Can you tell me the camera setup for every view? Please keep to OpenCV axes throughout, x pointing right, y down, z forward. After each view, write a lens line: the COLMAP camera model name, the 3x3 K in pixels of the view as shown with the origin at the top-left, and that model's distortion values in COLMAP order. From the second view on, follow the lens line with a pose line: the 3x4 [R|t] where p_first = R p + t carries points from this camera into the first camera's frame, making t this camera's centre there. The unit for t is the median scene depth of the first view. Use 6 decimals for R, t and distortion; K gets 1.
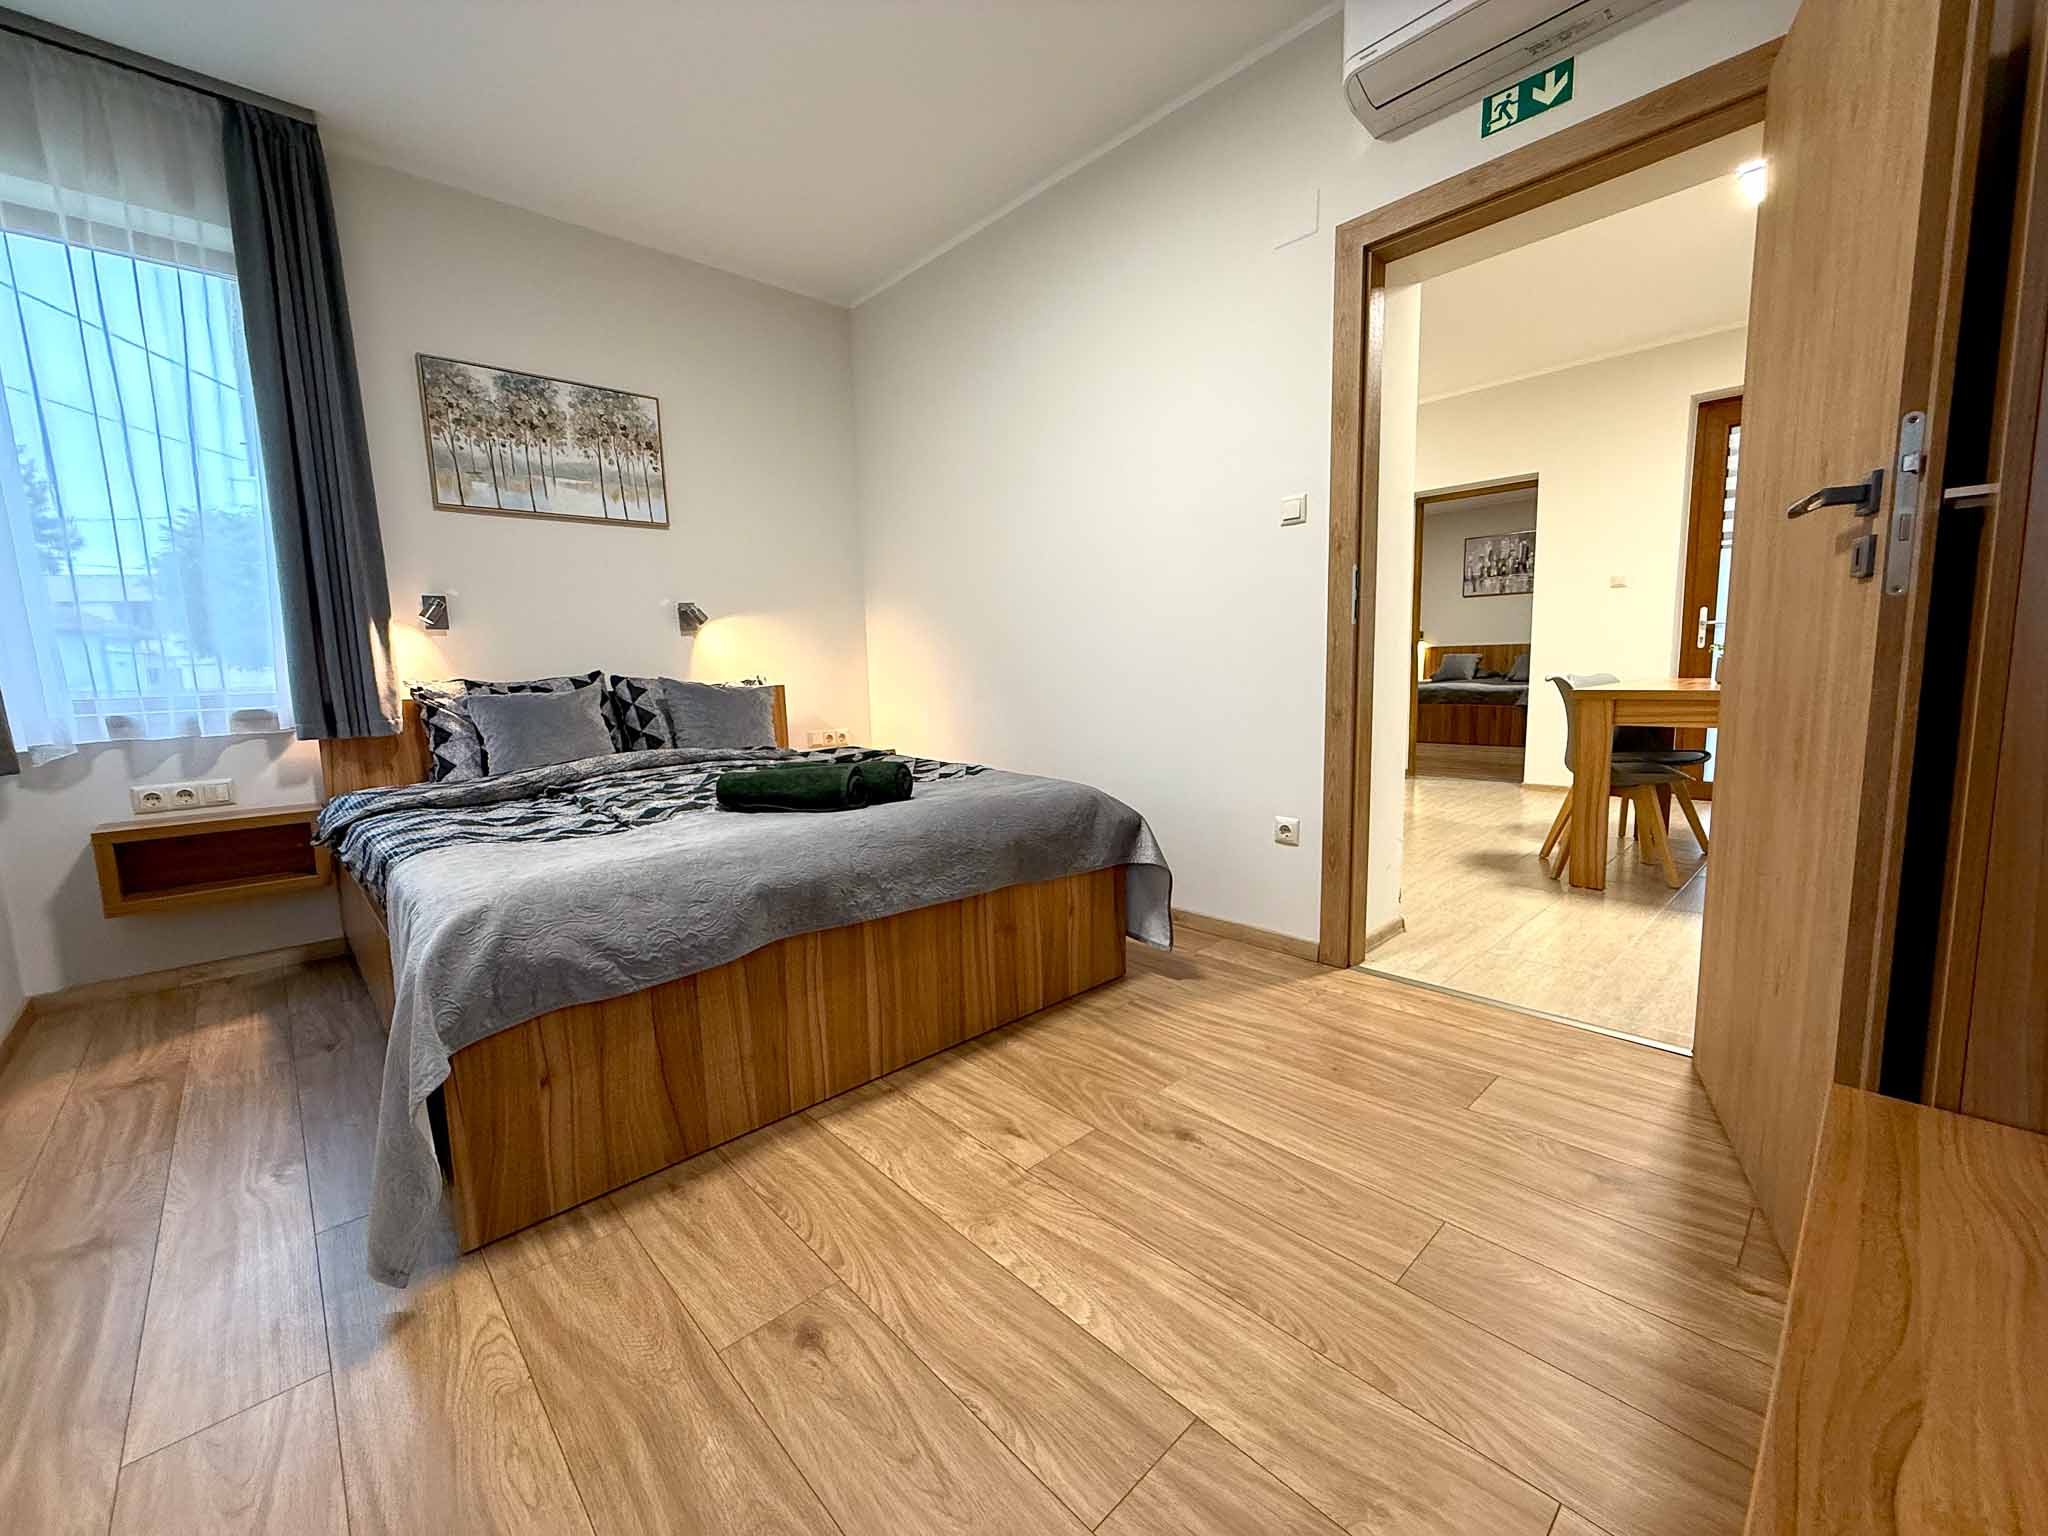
lens RADIAL K [[817.8, 0, 1024.0], [0, 817.8, 768.0], [0, 0, 1]] dist [-0.000771, -0.000068]
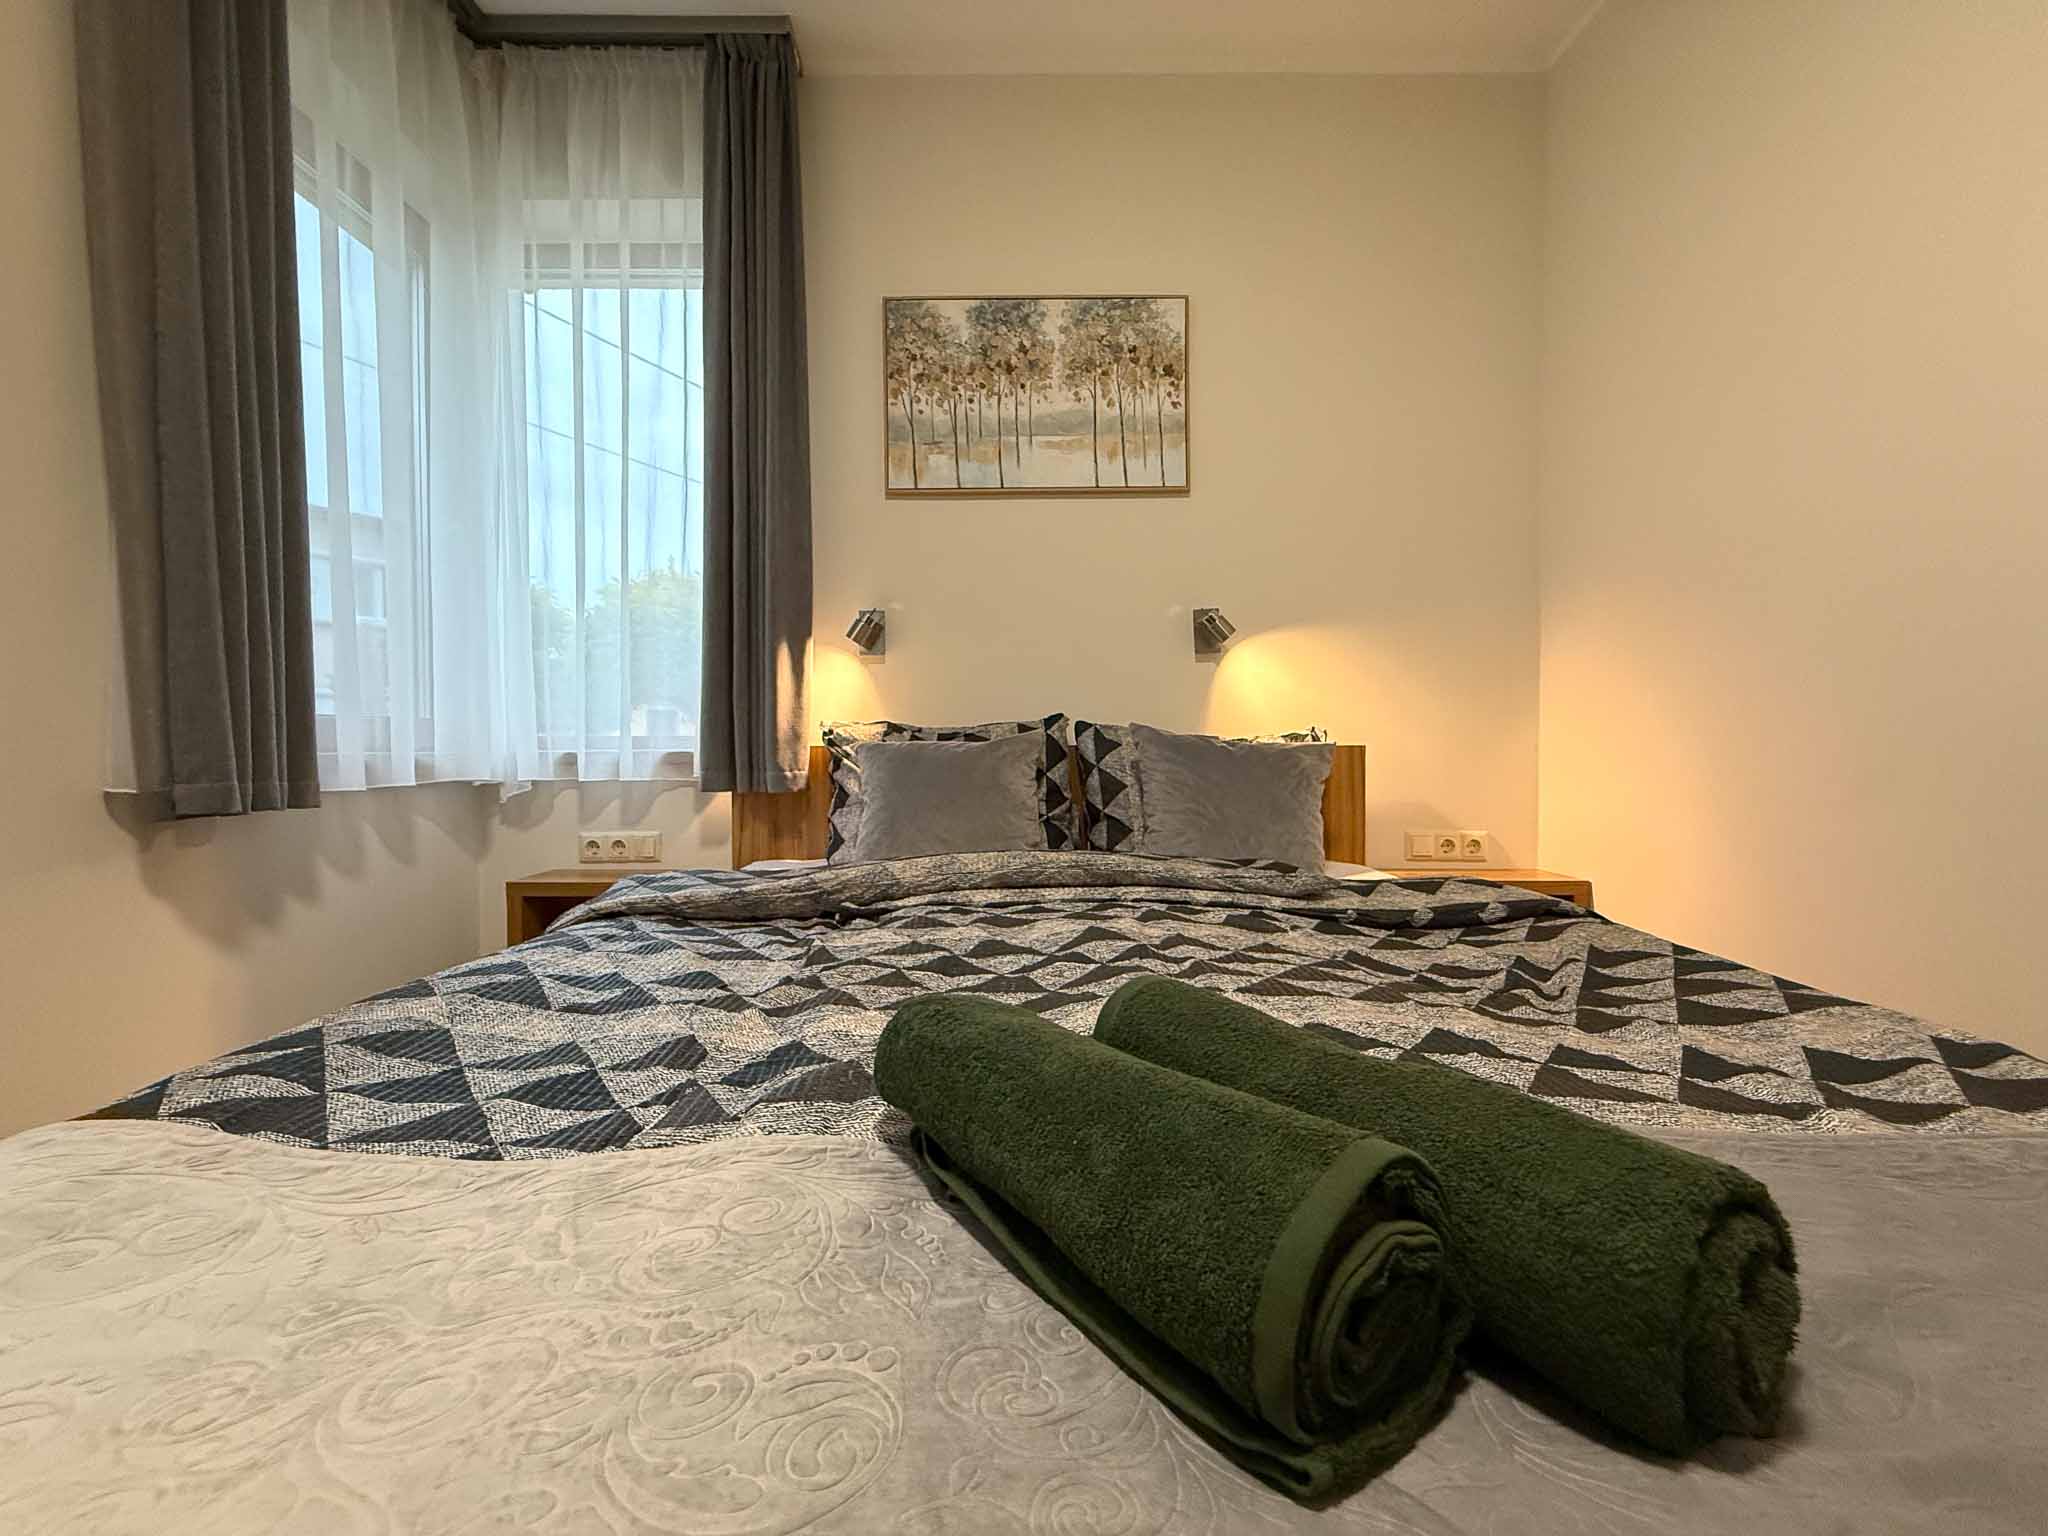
lens RADIAL K [[805.2, 0, 1032.5], [0, 805.2, 765.2], [0, 0, 1]] dist [0.000228, -0.000002]
pose [[0.730961, 0.037884, -0.681366, -0.101226], [-0.103482, 0.993065, -0.055799, -0.041636], [0.674527, 0.111297, 0.729813, 0.548459]]
